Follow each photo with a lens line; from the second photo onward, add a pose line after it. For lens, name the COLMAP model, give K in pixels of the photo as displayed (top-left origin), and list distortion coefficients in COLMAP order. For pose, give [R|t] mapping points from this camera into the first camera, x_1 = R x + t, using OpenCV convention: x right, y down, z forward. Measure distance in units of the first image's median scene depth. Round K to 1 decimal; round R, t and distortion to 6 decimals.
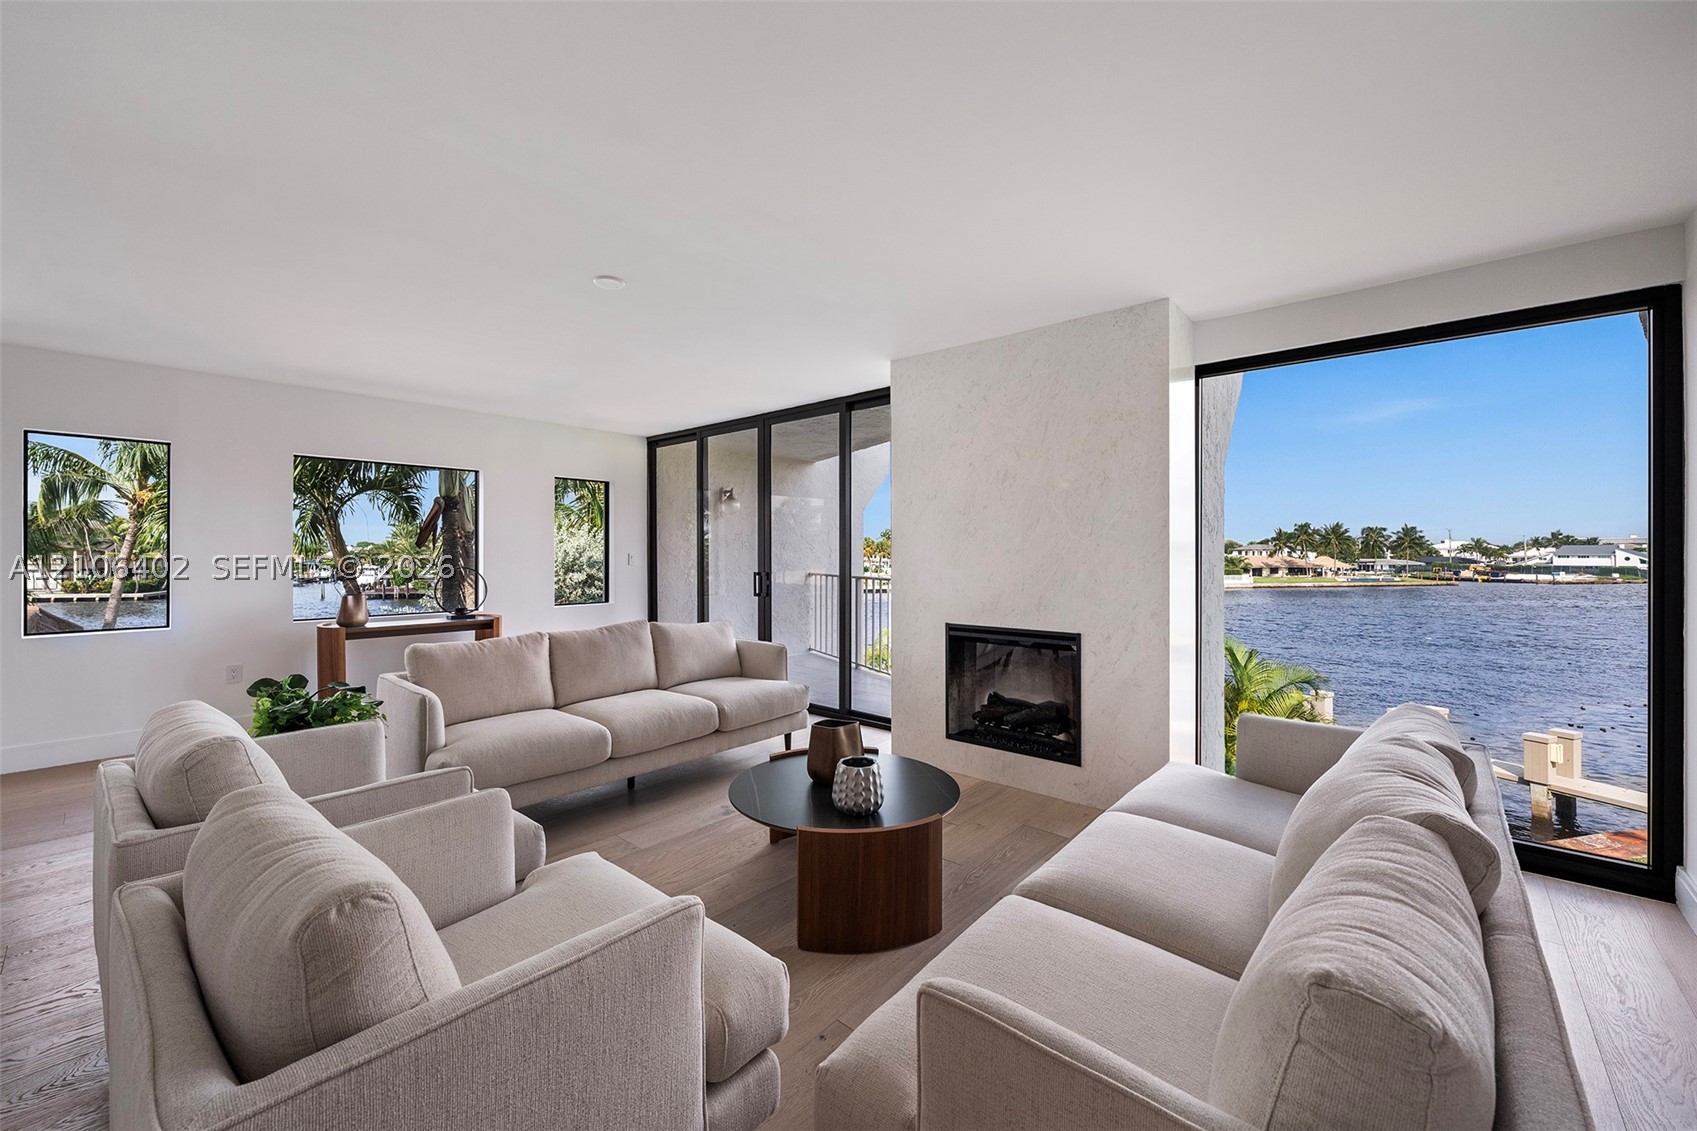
lens RADIAL K [[672.5, 0, 836.0], [0, 672.5, 555.5], [0, 0, 1]] dist [0.003853, 0.000260]
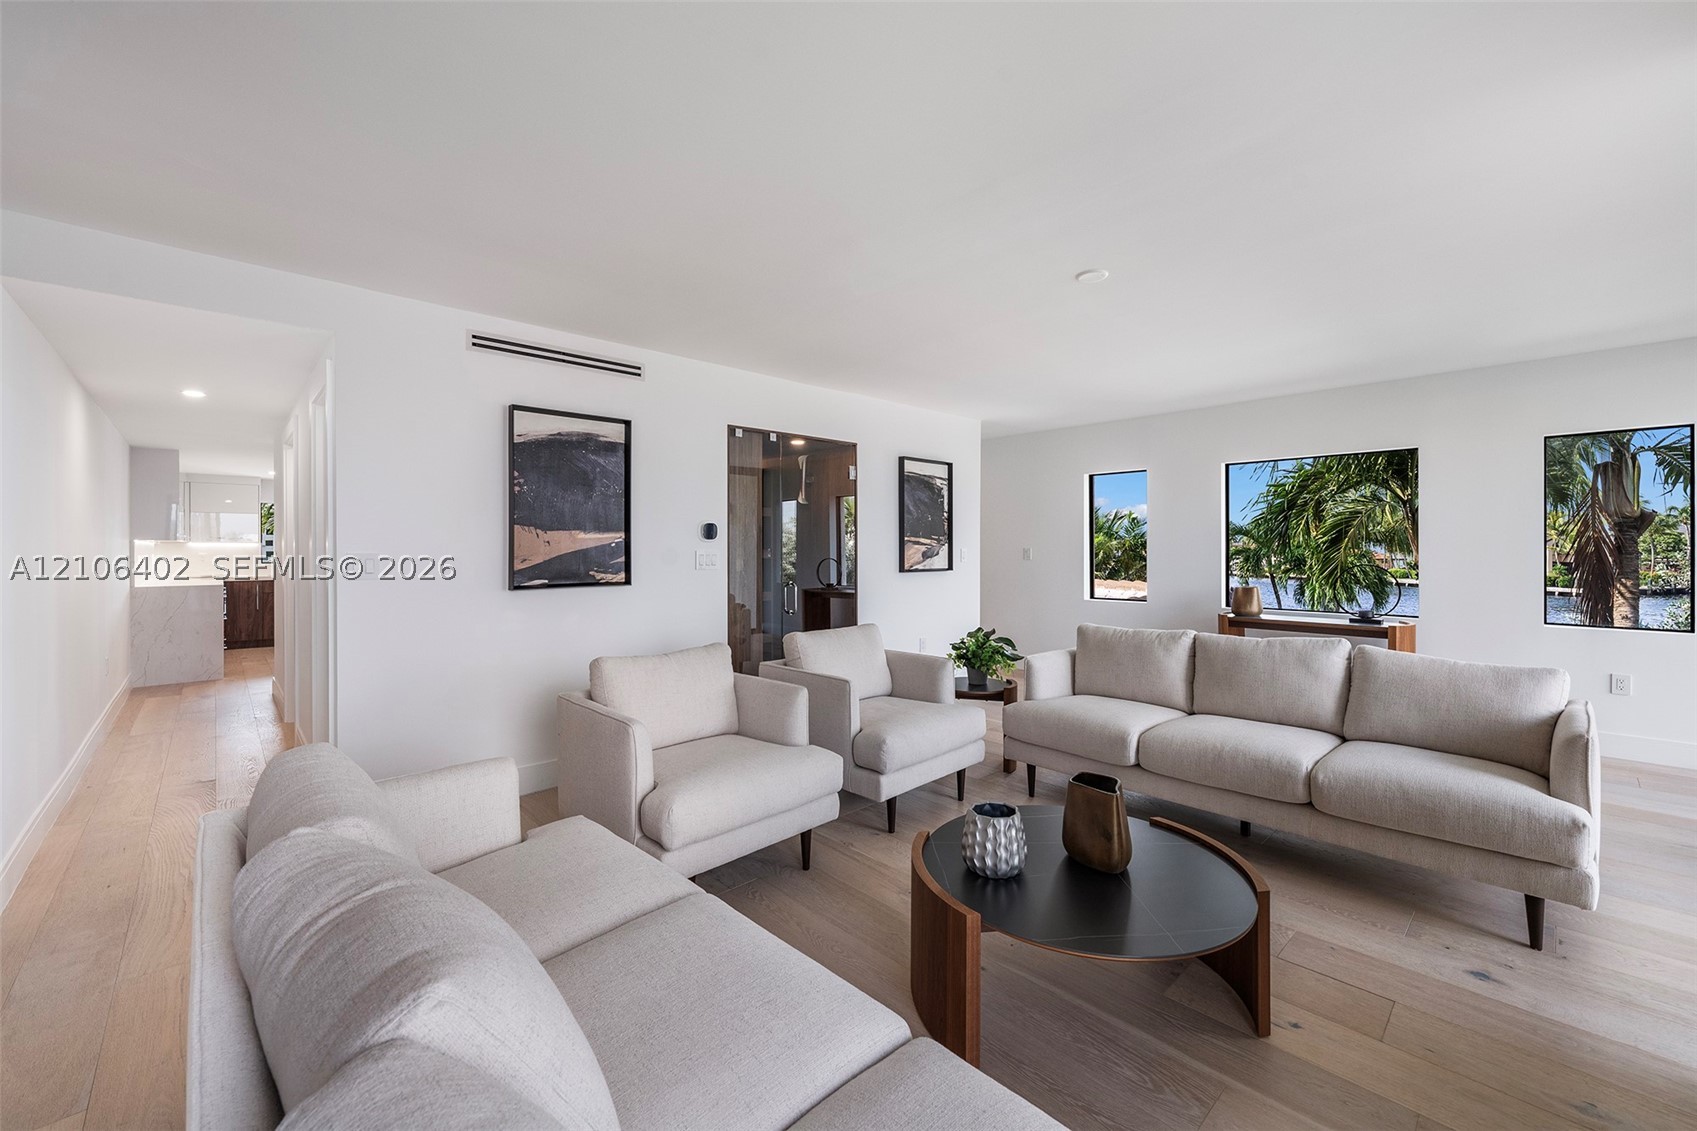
lens RADIAL K [[672.5, 0, 851.9], [0, 672.5, 554.8], [0, 0, 1]] dist [0.003853, 0.000260]
pose [[-0.087761, 0.005550, -0.996126, 0.458148], [-0.001356, 0.999983, 0.005691, 0.000394], [0.996141, 0.001850, -0.087752, 0.489912]]
